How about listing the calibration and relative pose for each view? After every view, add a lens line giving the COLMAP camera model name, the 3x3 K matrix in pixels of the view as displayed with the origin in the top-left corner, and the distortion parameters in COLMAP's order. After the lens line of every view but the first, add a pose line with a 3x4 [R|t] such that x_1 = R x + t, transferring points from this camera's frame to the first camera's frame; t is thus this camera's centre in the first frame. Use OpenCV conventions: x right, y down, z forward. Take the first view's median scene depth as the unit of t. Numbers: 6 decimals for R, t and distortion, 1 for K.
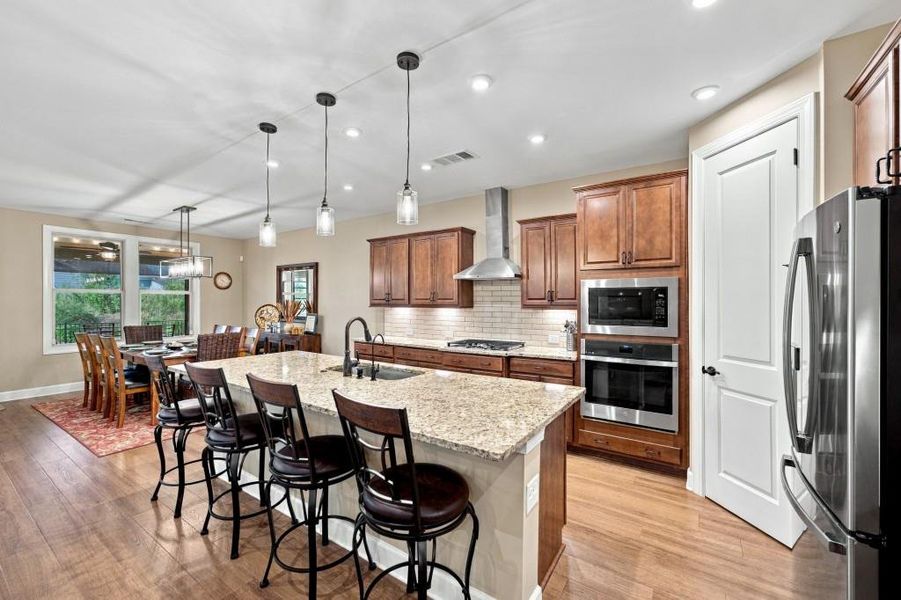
lens RADIAL K [[376.0, 0, 450.5], [0, 376.0, 300.0], [0, 0, 1]] dist [-0.032719, -0.000008]
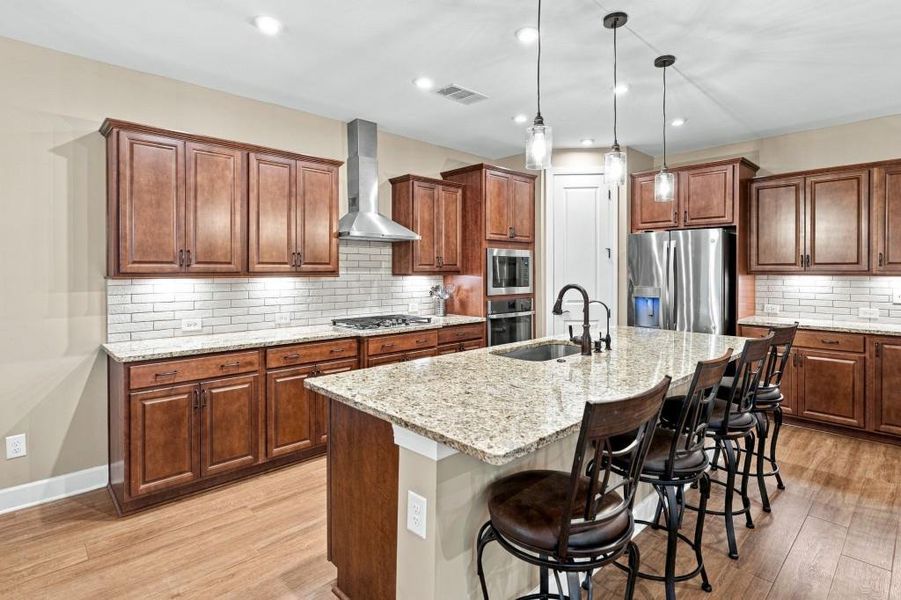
lens RADIAL K [[455.1, 0, 447.0], [0, 455.1, 271.1], [0, 0, 1]] dist [0.000852, 0.000120]
pose [[0.219541, -0.001064, 0.975603, -0.818940], [-0.003139, 0.999993, 0.001796, 0.010334], [-0.975598, -0.003457, 0.219536, 0.662833]]
